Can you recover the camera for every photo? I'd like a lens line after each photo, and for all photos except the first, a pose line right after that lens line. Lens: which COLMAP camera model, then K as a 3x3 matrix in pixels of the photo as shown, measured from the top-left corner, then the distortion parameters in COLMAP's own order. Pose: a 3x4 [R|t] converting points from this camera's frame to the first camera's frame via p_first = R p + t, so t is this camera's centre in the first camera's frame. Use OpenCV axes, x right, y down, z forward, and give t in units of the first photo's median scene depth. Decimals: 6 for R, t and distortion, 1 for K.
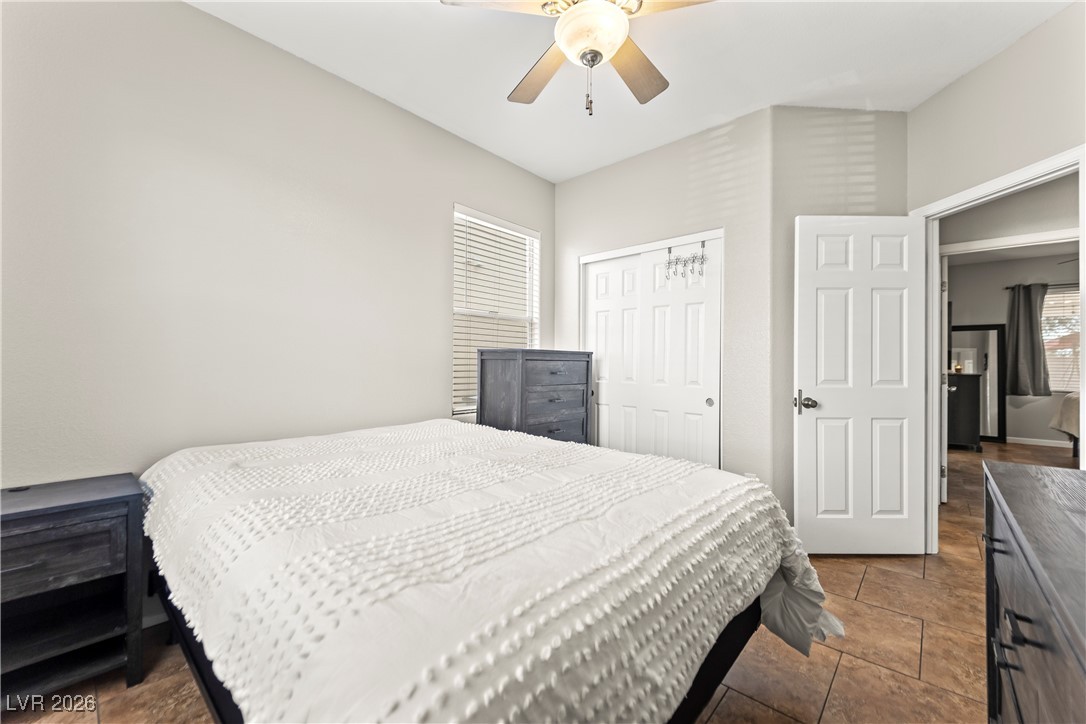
lens RADIAL K [[431.2, 0, 542.6], [0, 431.2, 363.8], [0, 0, 1]] dist [0.006614, -0.001604]
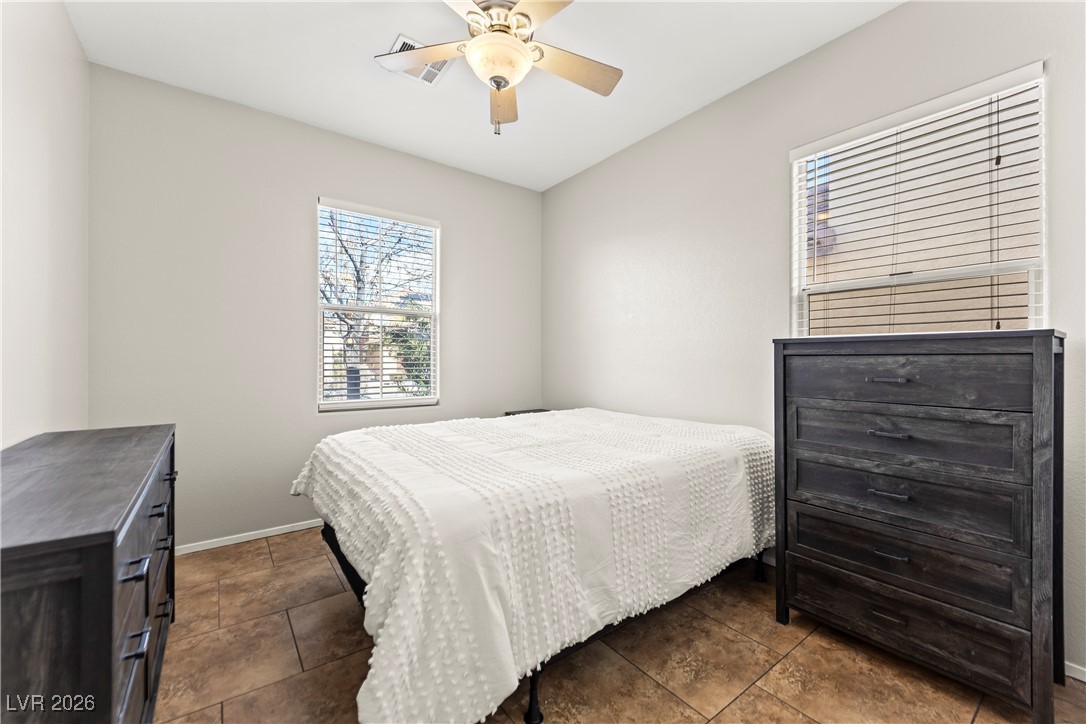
lens RADIAL K [[431.2, 0, 541.8], [0, 431.2, 361.8], [0, 0, 1]] dist [0.006614, -0.001604]
pose [[-0.183439, -0.001856, -0.983029, 0.611579], [0.006900, 0.999971, -0.003175, -0.001007], [0.983007, -0.007365, -0.183421, 0.679448]]
